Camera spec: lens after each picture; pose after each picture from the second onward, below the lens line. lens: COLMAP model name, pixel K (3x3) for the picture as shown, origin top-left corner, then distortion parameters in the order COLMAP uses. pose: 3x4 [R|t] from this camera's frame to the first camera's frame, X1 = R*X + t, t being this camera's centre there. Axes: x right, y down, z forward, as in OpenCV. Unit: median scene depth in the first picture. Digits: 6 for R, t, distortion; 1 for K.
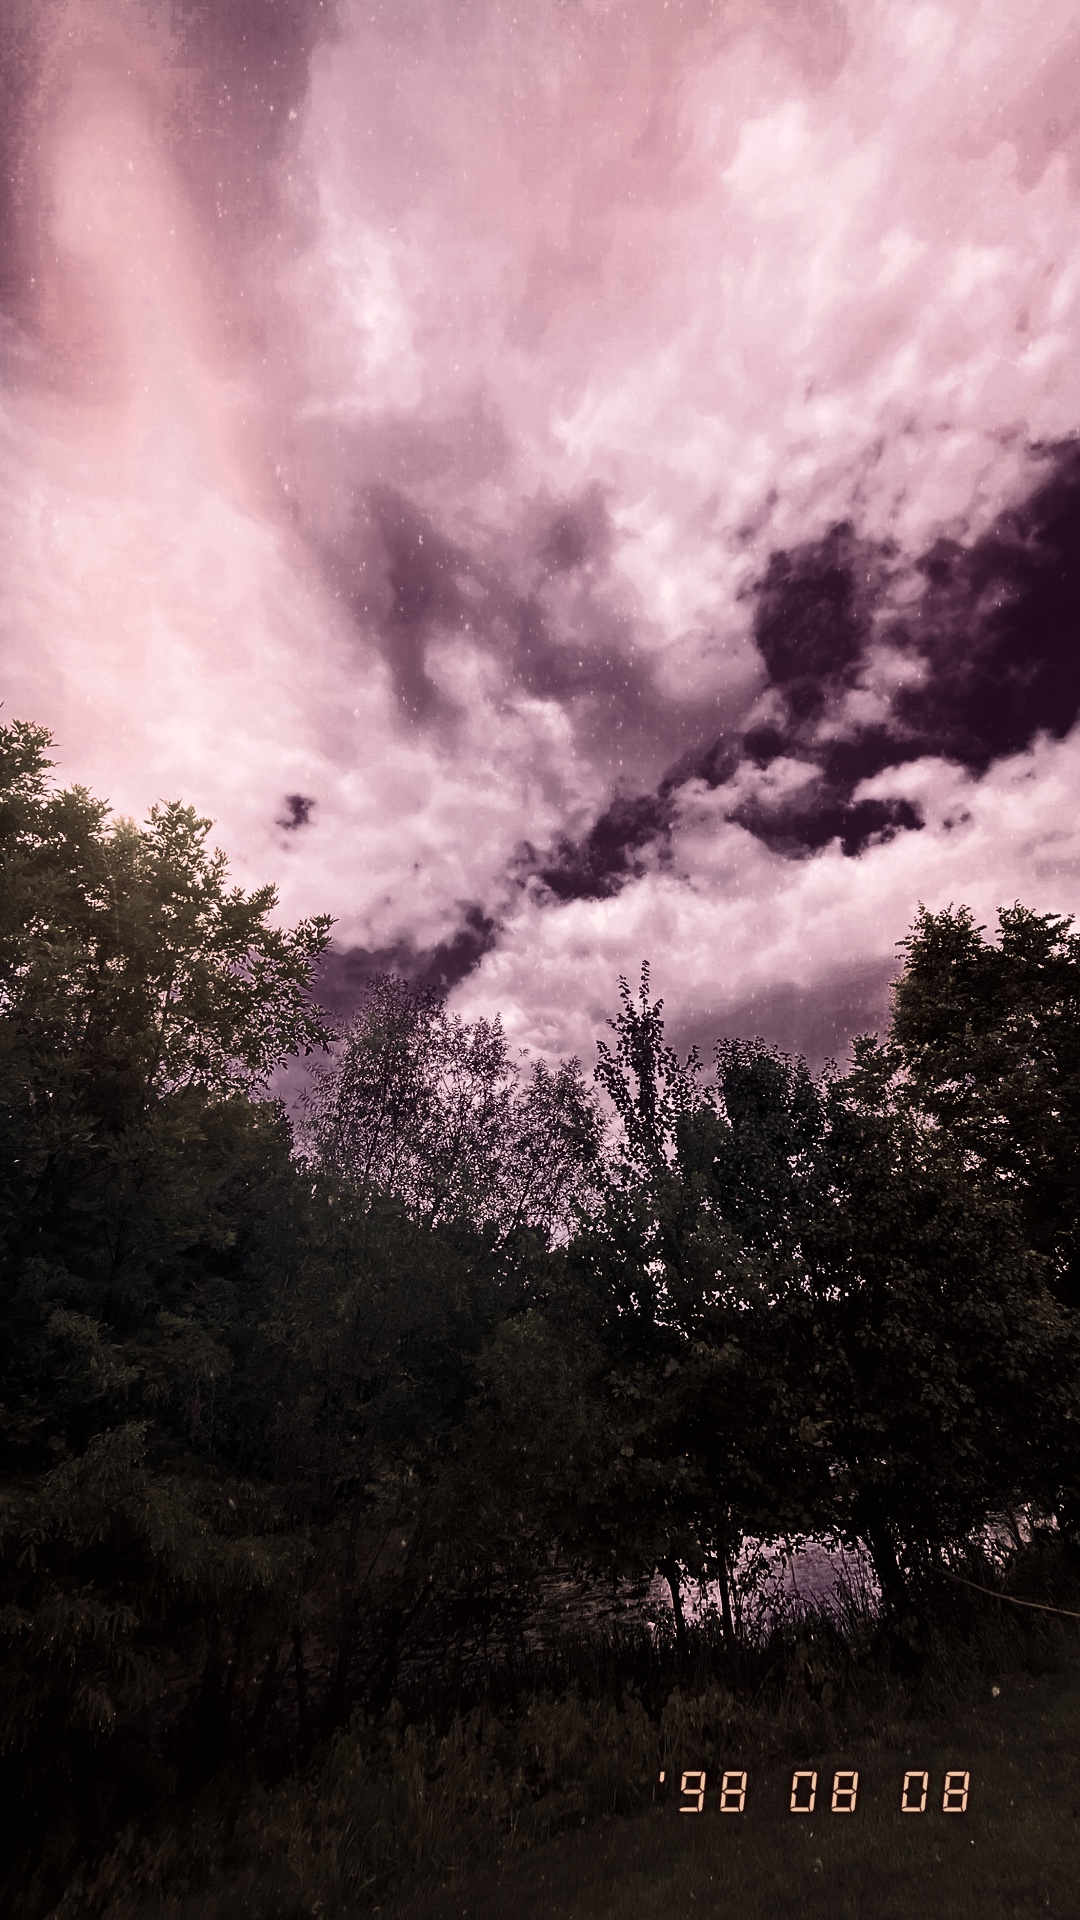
lens RADIAL K [[753.2, 0, 539.2], [0, 753.2, 957.2], [0, 0, 1]] dist [-0.000654, -0.000139]
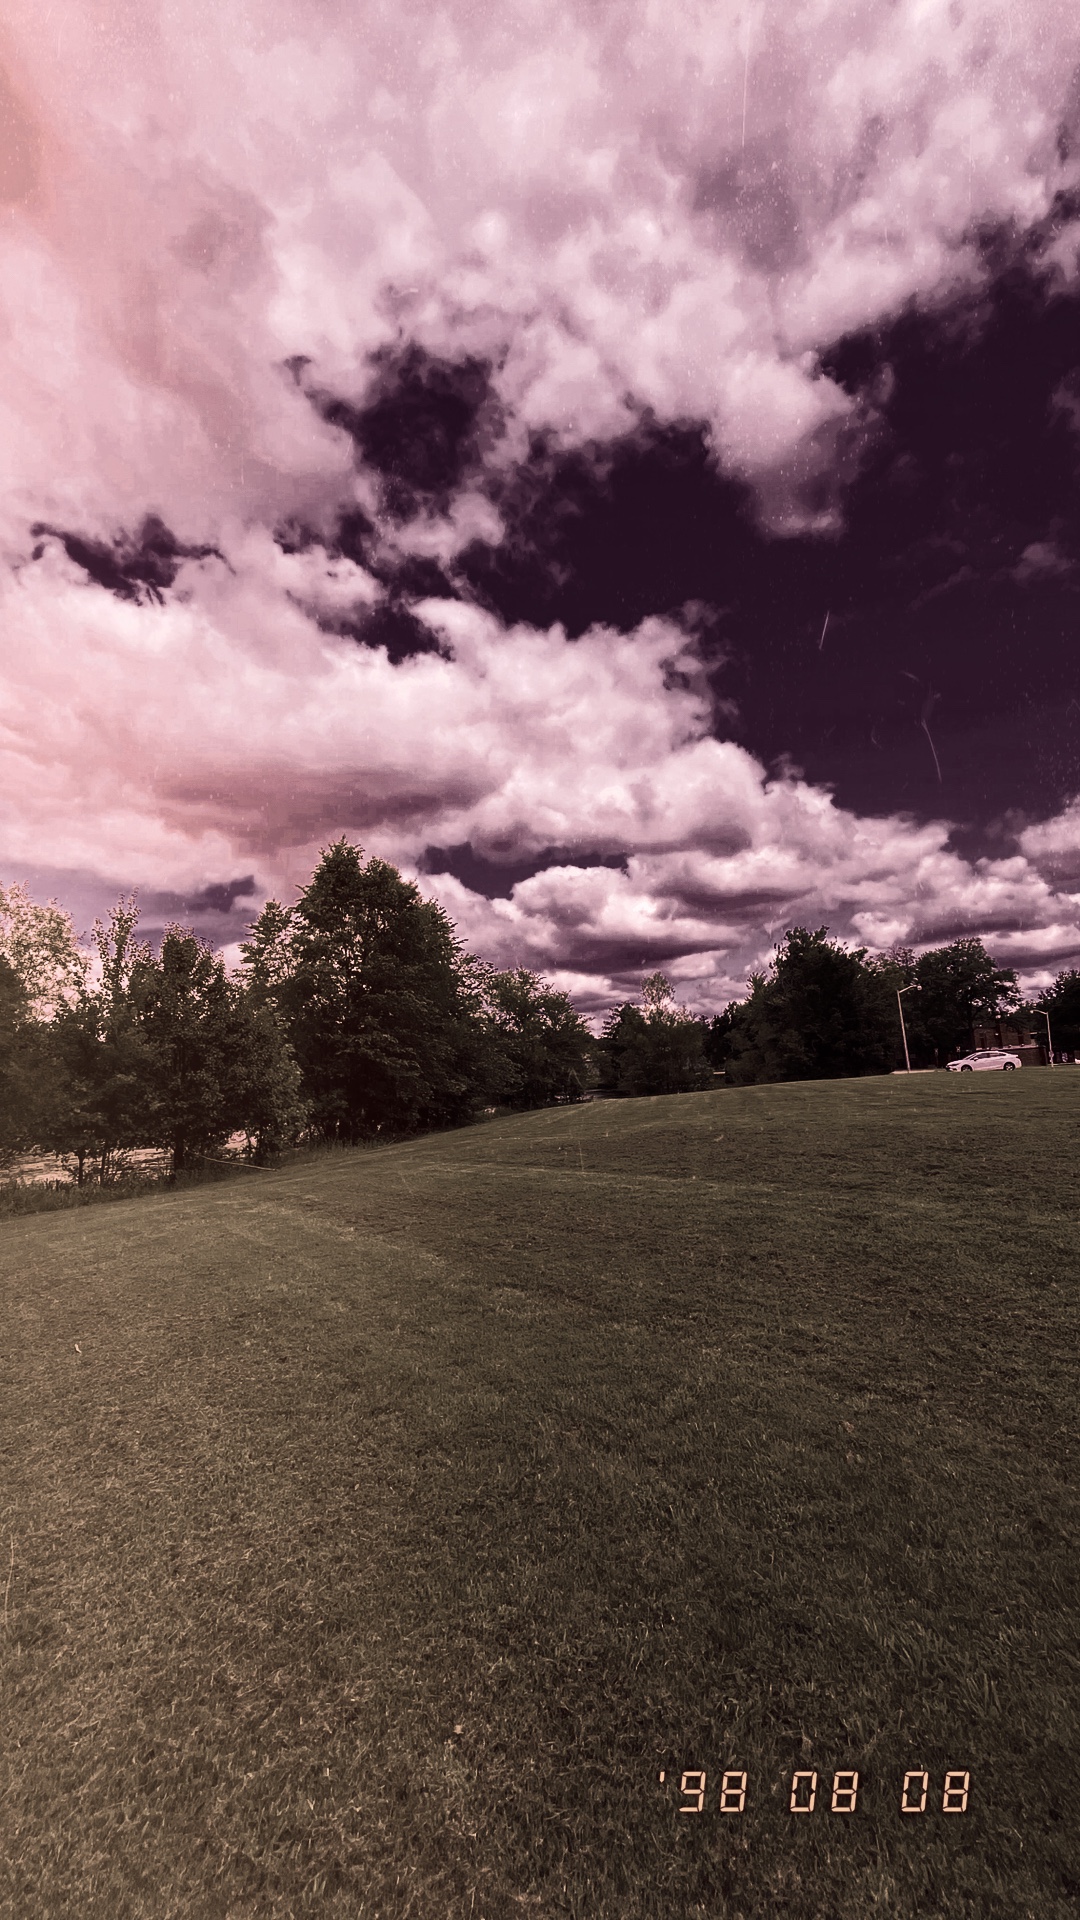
lens RADIAL K [[753.2, 0, 516.1], [0, 753.2, 959.7], [0, 0, 1]] dist [-0.000654, -0.000139]
pose [[0.791630, 0.161125, 0.589373, -0.028695], [-0.359846, 0.902513, 0.236603, -0.094776], [-0.493795, -0.399385, 0.772436, -0.151411]]
